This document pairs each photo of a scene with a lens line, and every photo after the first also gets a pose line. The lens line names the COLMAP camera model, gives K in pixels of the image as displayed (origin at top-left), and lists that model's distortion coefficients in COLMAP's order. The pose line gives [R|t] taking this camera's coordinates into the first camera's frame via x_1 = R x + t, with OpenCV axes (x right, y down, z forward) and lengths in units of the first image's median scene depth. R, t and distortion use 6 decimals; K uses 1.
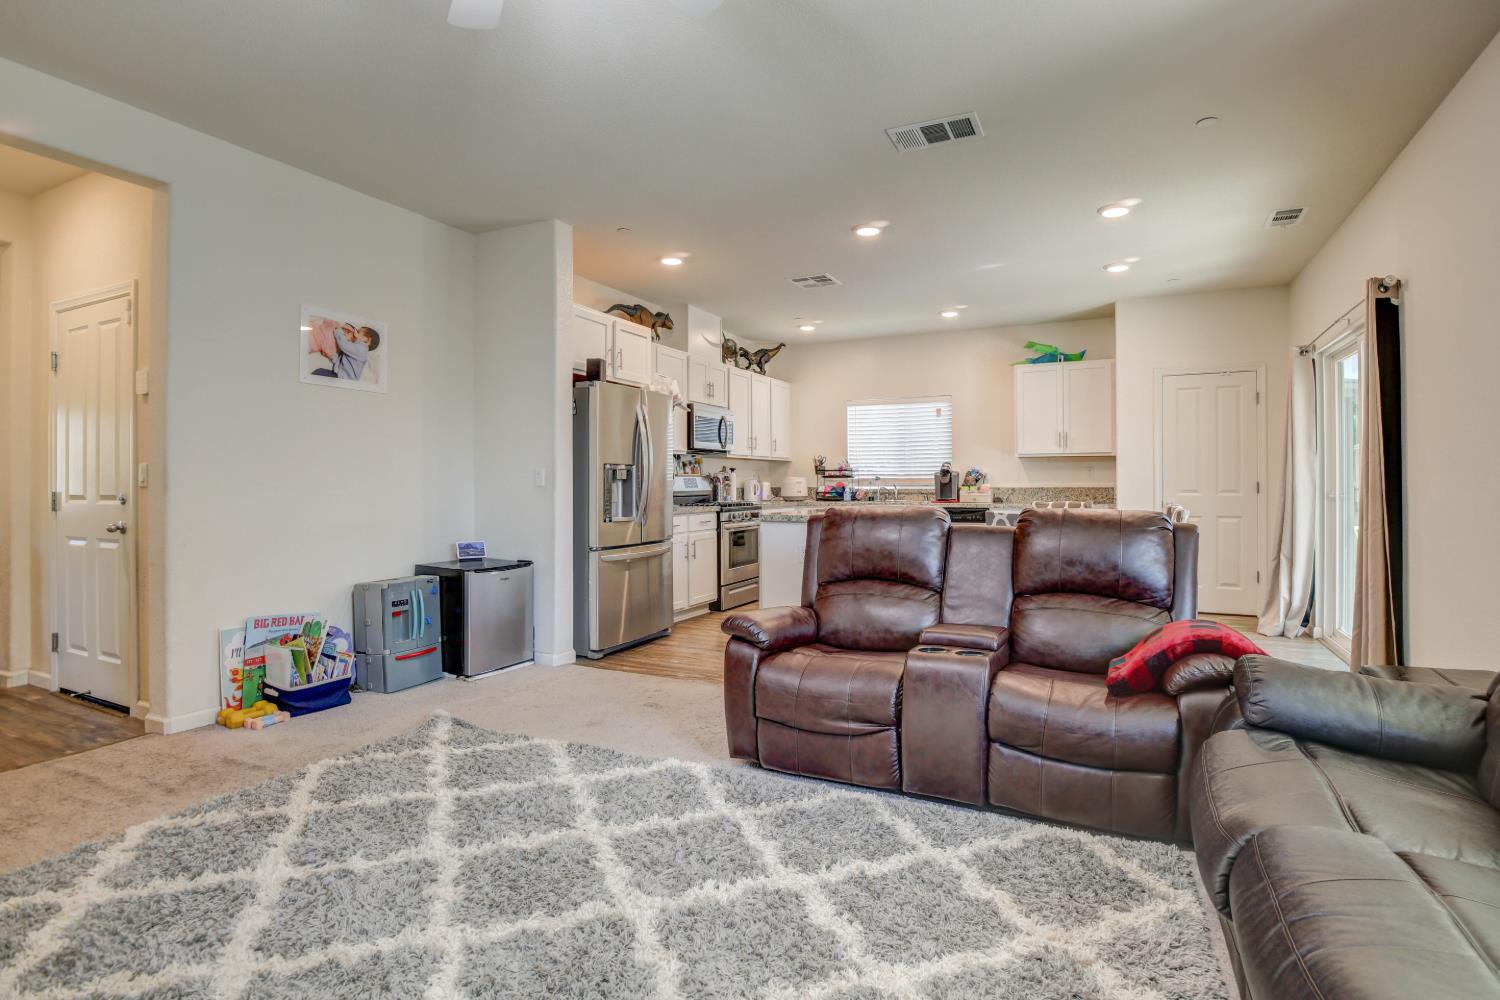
lens RADIAL K [[748.6, 0, 767.8], [0, 748.6, 487.7], [0, 0, 1]] dist [-0.021008, -0.001850]
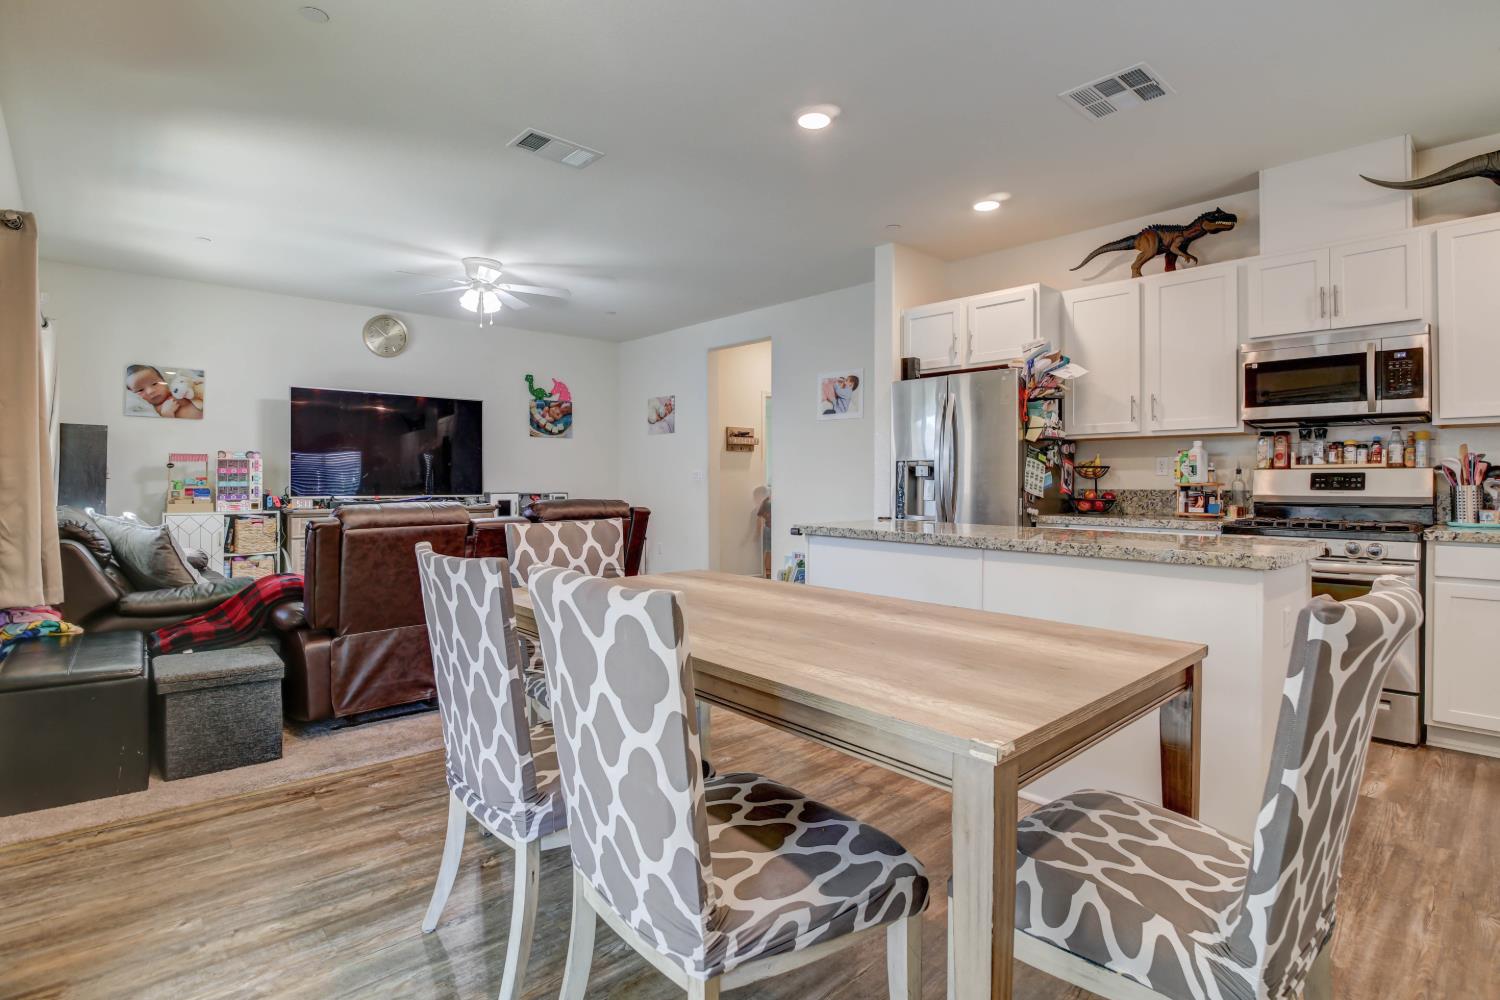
lens RADIAL K [[748.6, 0, 767.8], [0, 748.6, 487.7], [0, 0, 1]] dist [-0.021008, -0.001850]
pose [[-0.366522, 0.009031, -0.930365, 0.527954], [-0.007088, 0.999897, 0.012499, -0.005157], [0.930382, 0.011176, -0.366420, 0.803330]]
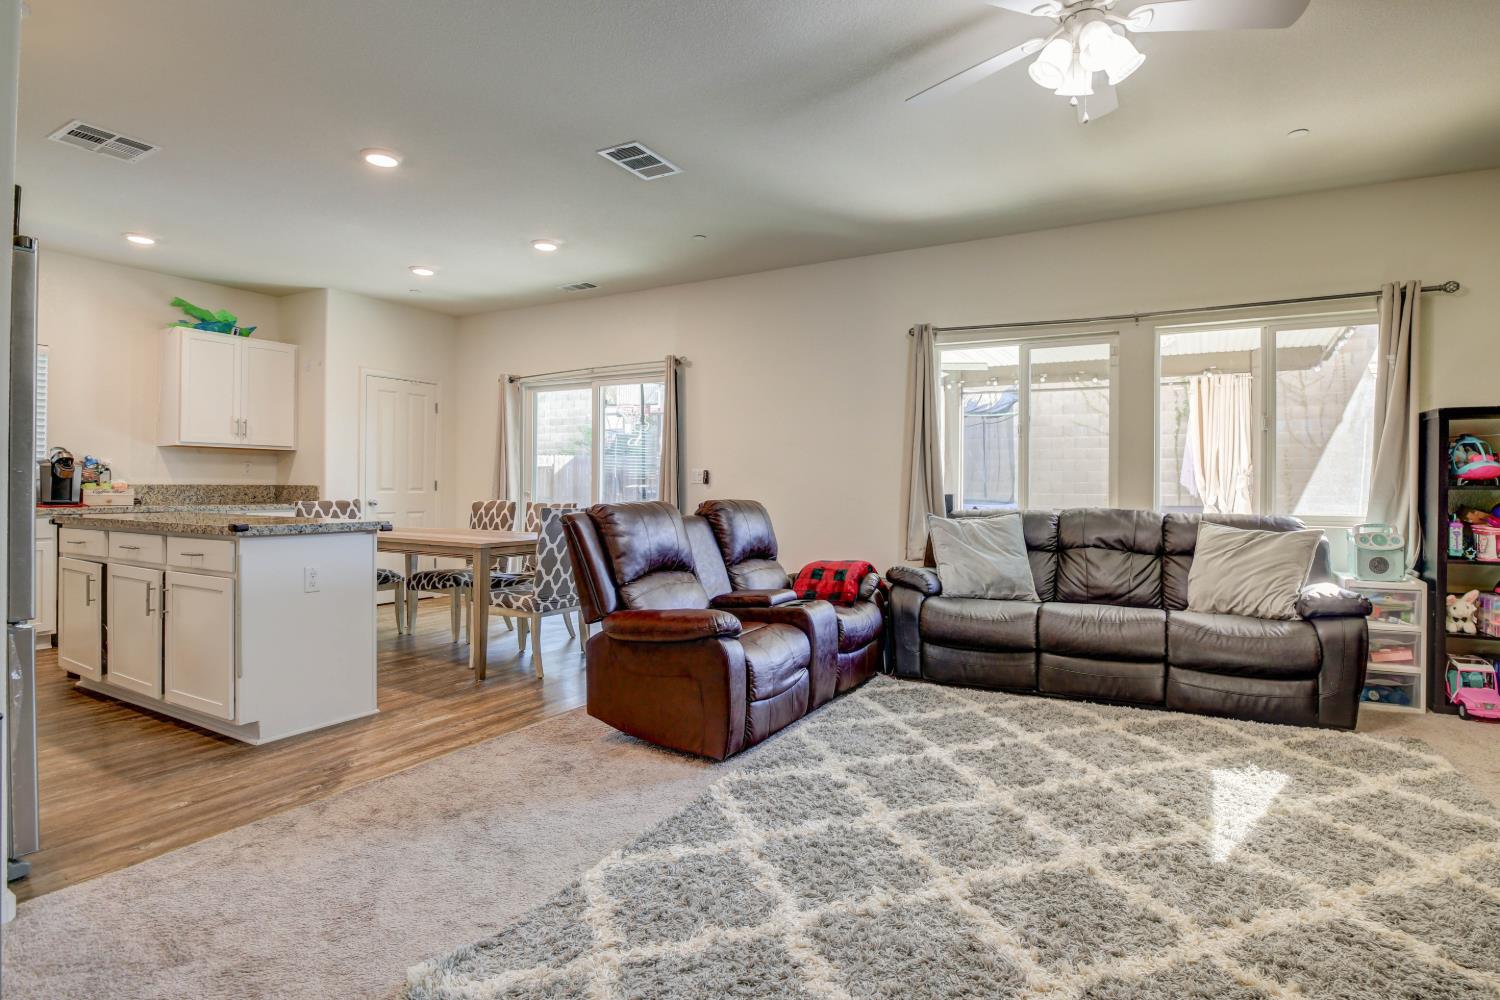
lens RADIAL K [[748.6, 0, 767.8], [0, 748.6, 487.7], [0, 0, 1]] dist [-0.021008, -0.001850]
pose [[0.048498, 0.002174, 0.998821, -0.416593], [-0.001764, 0.999996, -0.002091, 0.003404], [-0.998822, -0.001661, 0.048502, 0.363944]]
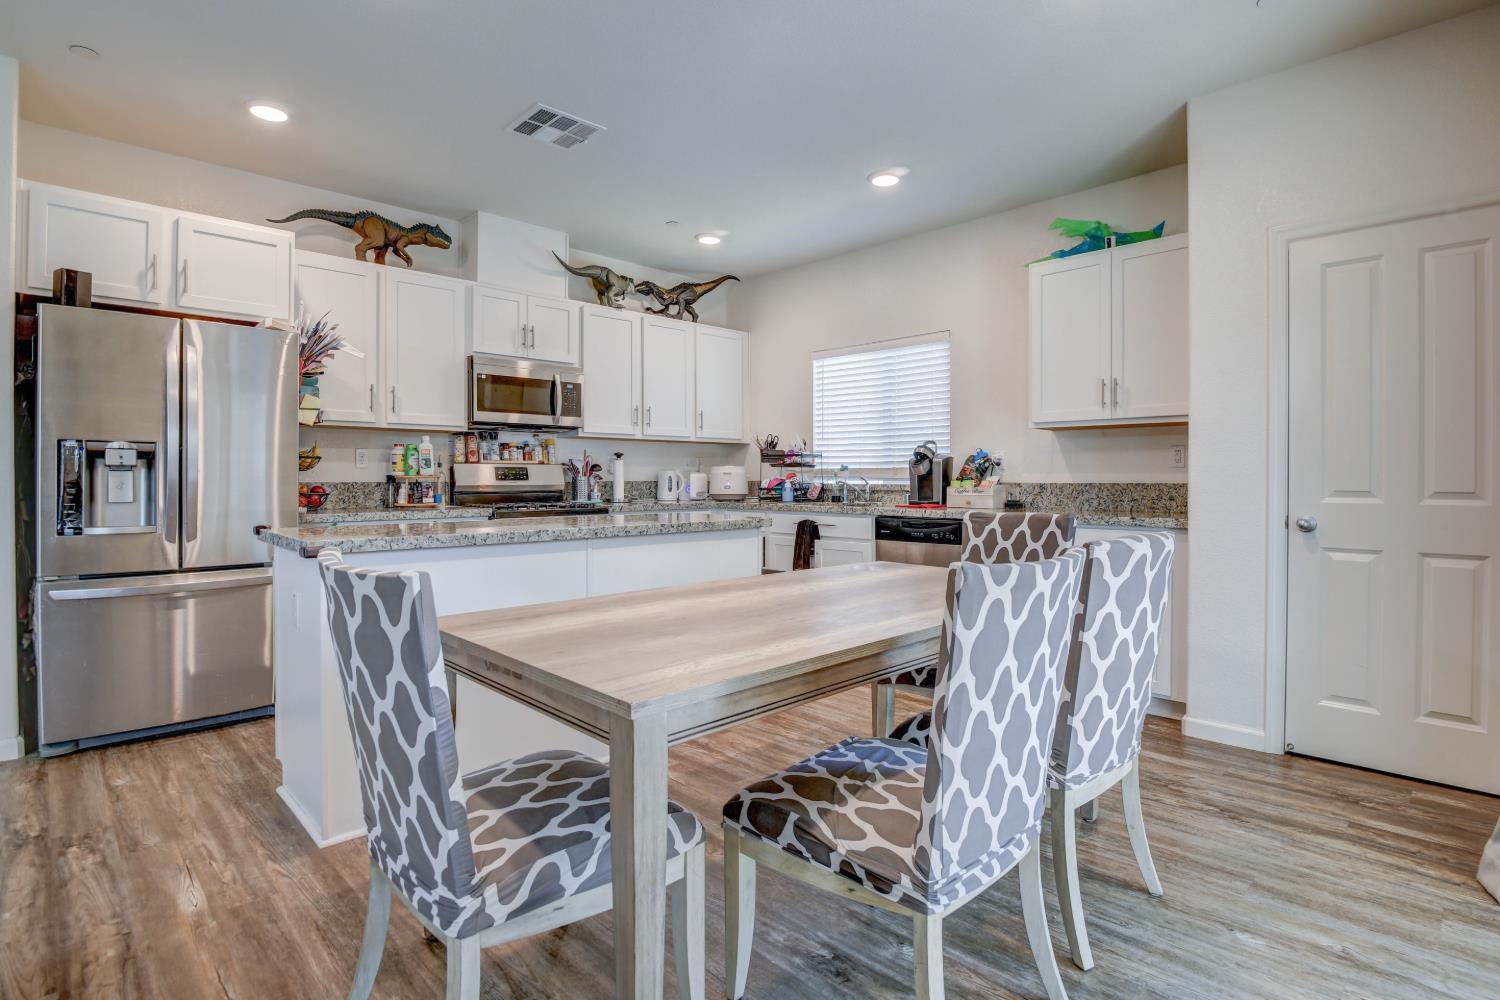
lens RADIAL K [[748.6, 0, 767.8], [0, 748.6, 487.7], [0, 0, 1]] dist [-0.021008, -0.001850]
pose [[0.941016, 0.008264, -0.338262, 0.348924], [-0.005457, 0.999942, 0.009250, -0.000882], [0.338319, -0.006858, 0.941006, 0.421476]]
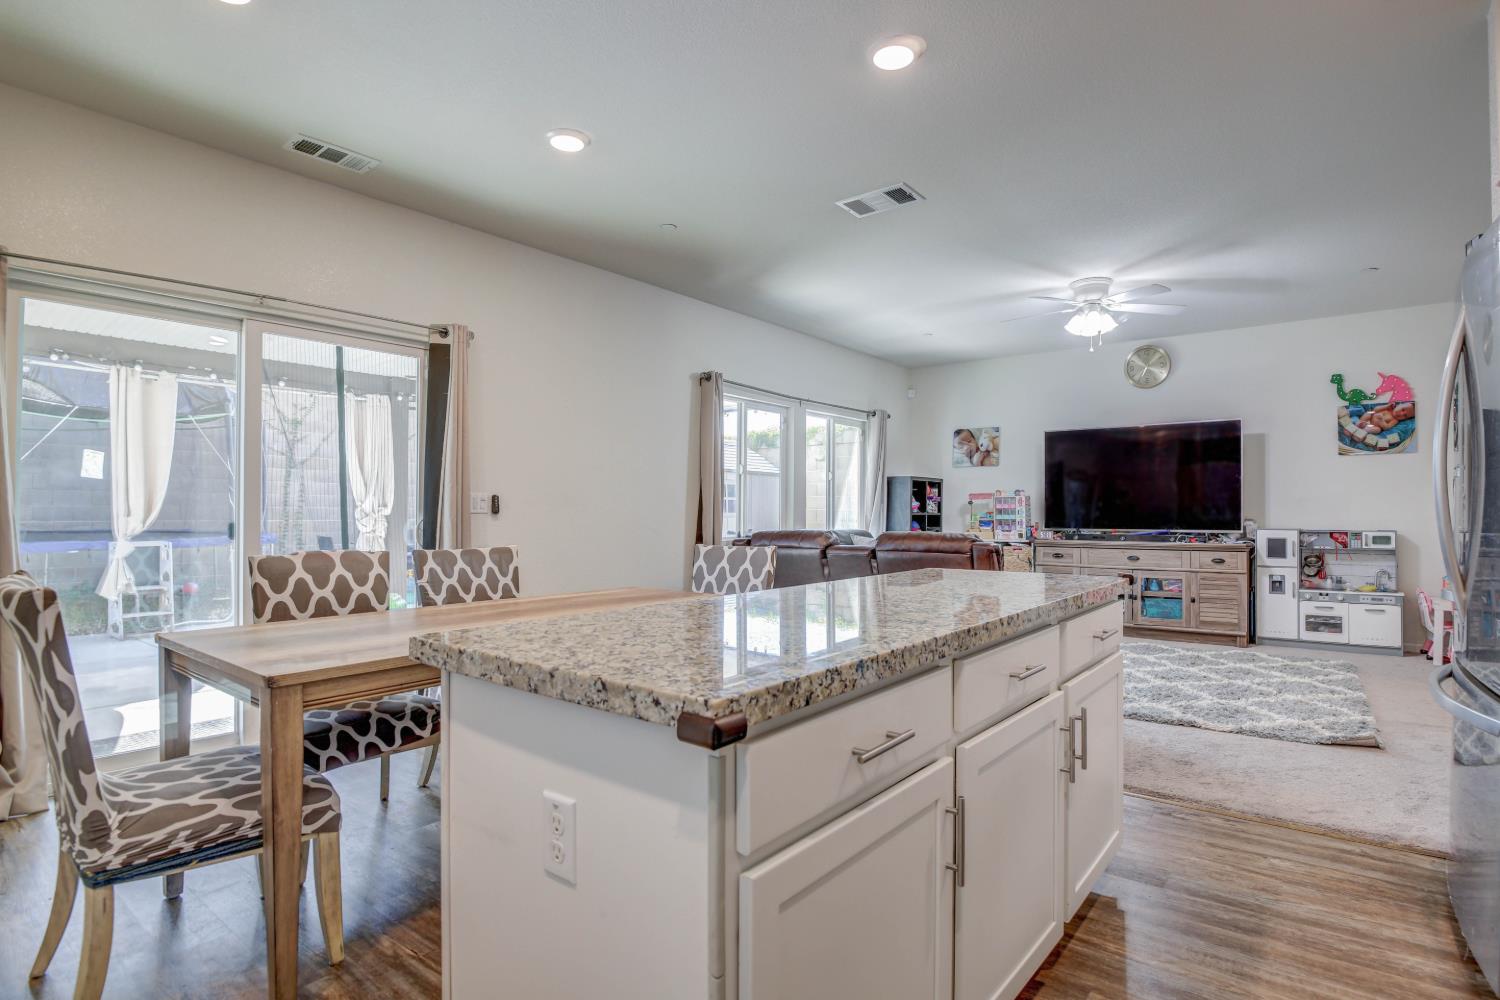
lens RADIAL K [[760.2, 0, 753.7], [0, 760.2, 504.5], [0, 0, 1]] dist [-0.020032, -0.000888]
pose [[-0.975250, 0.003424, 0.221080, 0.071634], [0.001943, 0.999974, -0.006918, -0.005301], [-0.221098, -0.006318, -0.975231, 1.038065]]
